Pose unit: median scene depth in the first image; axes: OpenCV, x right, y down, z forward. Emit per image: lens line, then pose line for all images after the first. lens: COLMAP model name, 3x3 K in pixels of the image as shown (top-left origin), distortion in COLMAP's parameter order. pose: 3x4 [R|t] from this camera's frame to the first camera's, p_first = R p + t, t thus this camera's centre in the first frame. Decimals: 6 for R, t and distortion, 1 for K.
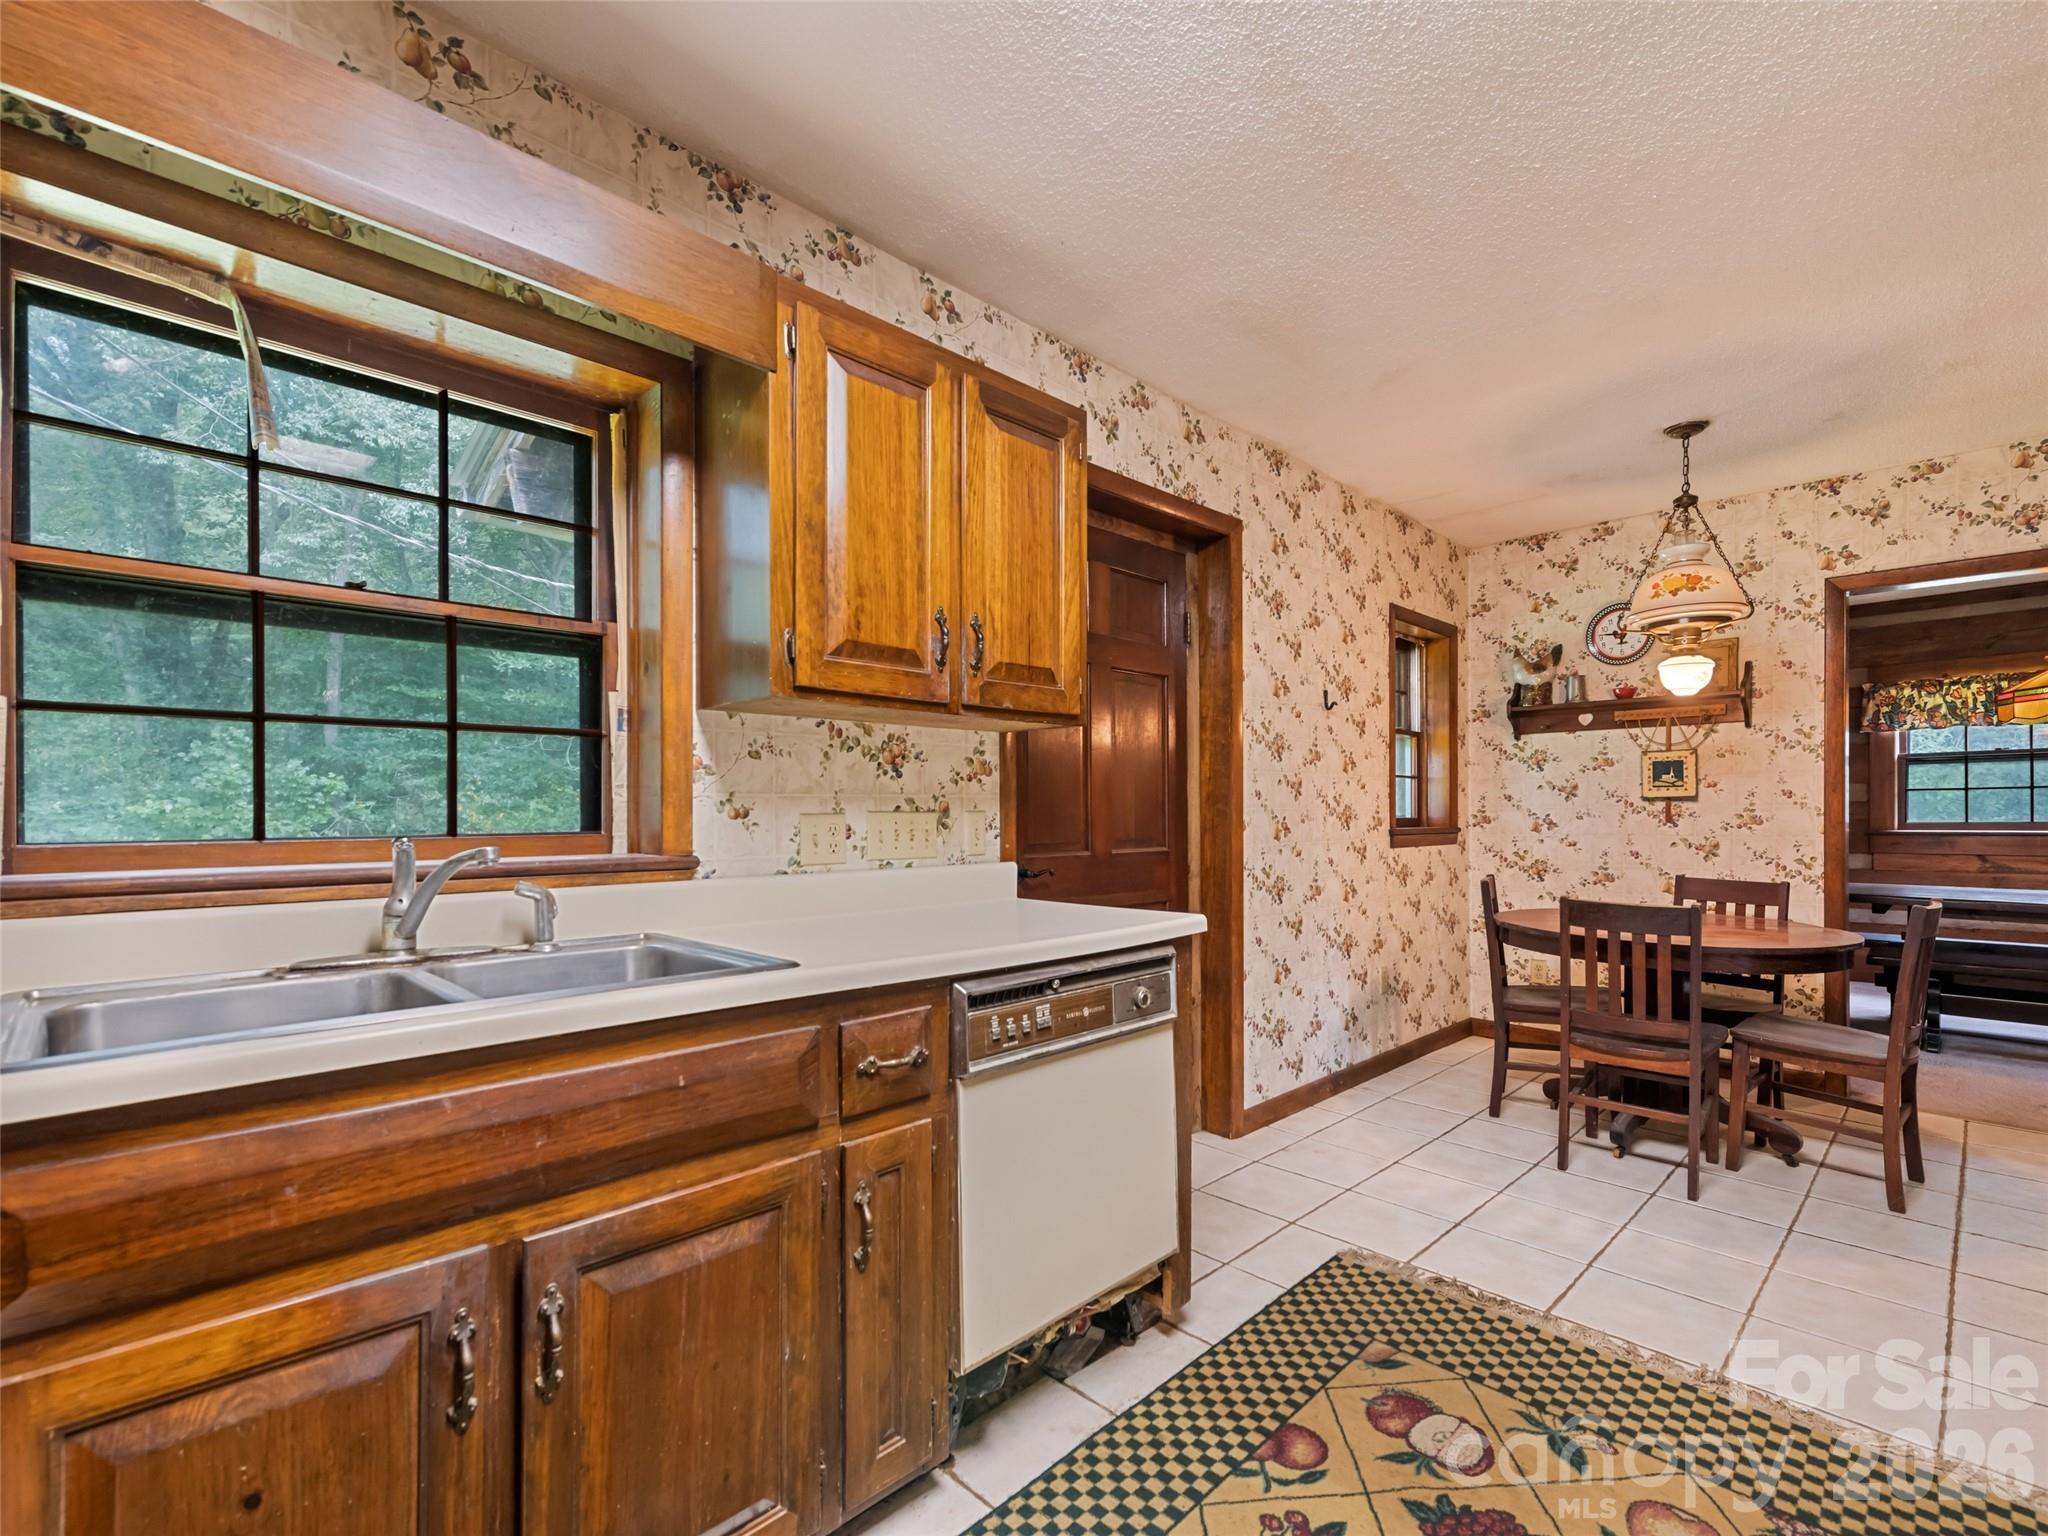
lens RADIAL K [[945.9, 0, 1017.0], [0, 945.9, 814.8], [0, 0, 1]] dist [0.015863, -0.004363]
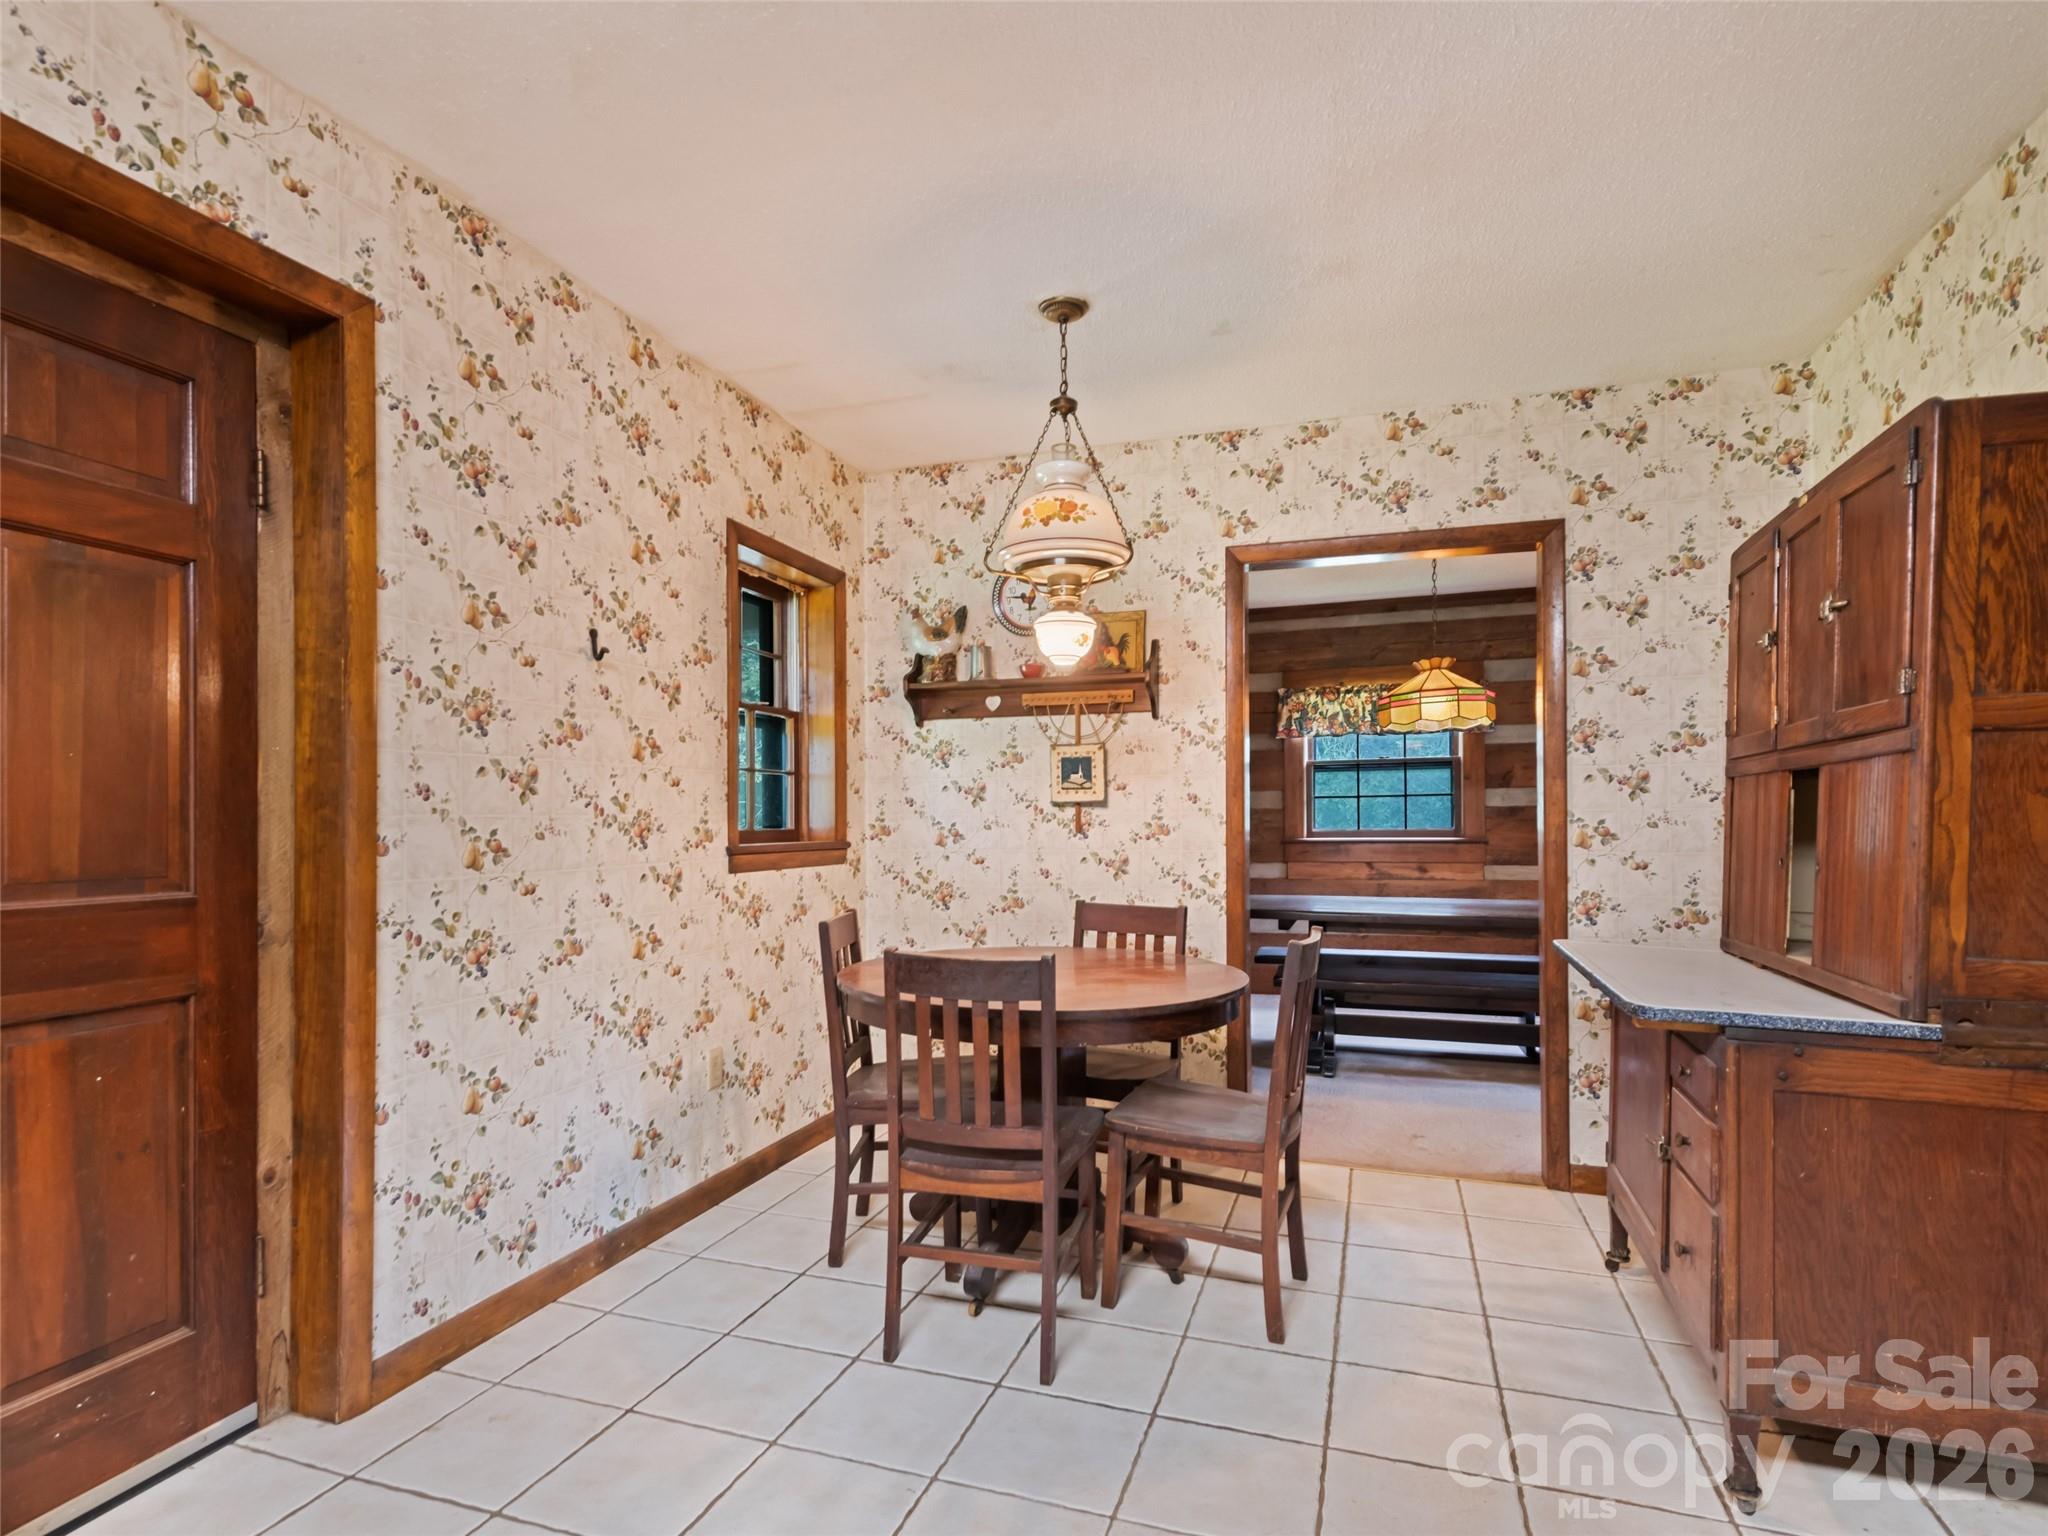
lens RADIAL K [[1046.5, 0, 1010.2], [0, 1046.5, 818.0], [0, 0, 1]] dist [0.015596, -0.003801]
pose [[0.899720, -0.001284, 0.436466, 0.287852], [0.003952, 0.999979, -0.005205, -0.000694], [-0.436450, 0.006408, 0.899706, 0.264899]]
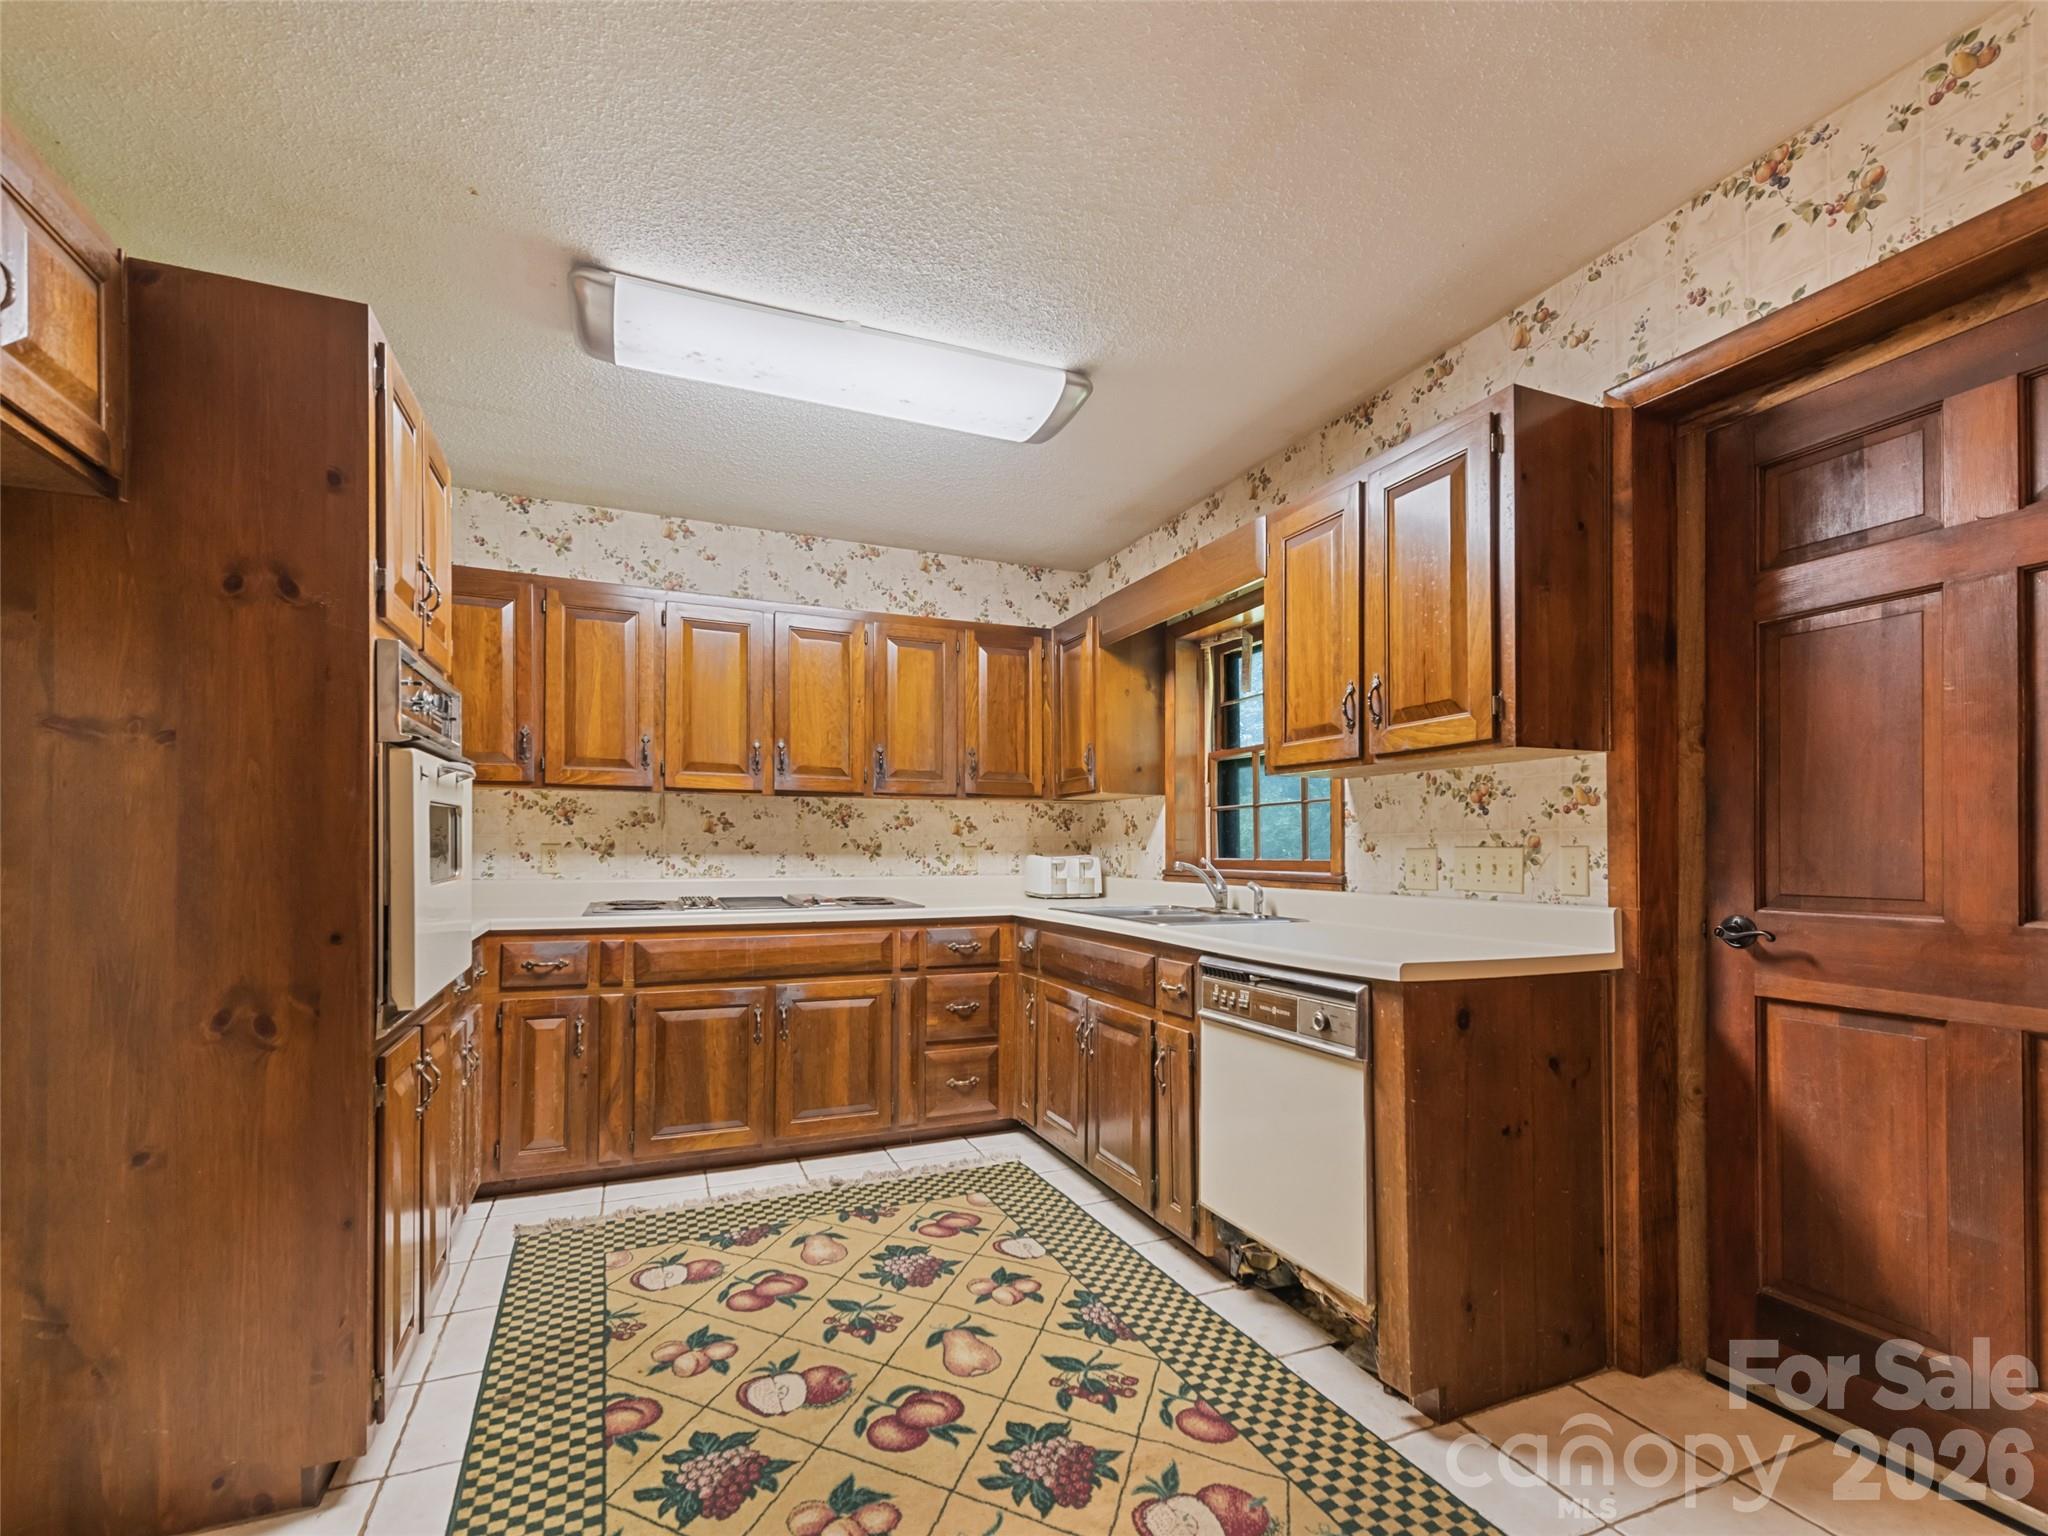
lens RADIAL K [[945.9, 0, 1032.5], [0, 945.9, 844.0], [0, 0, 1]] dist [0.015863, -0.004363]
pose [[-0.371331, -0.003893, -0.928493, 0.717832], [-0.004085, 0.999988, -0.002559, -0.001171], [0.928492, 0.002843, -0.371342, 0.631030]]
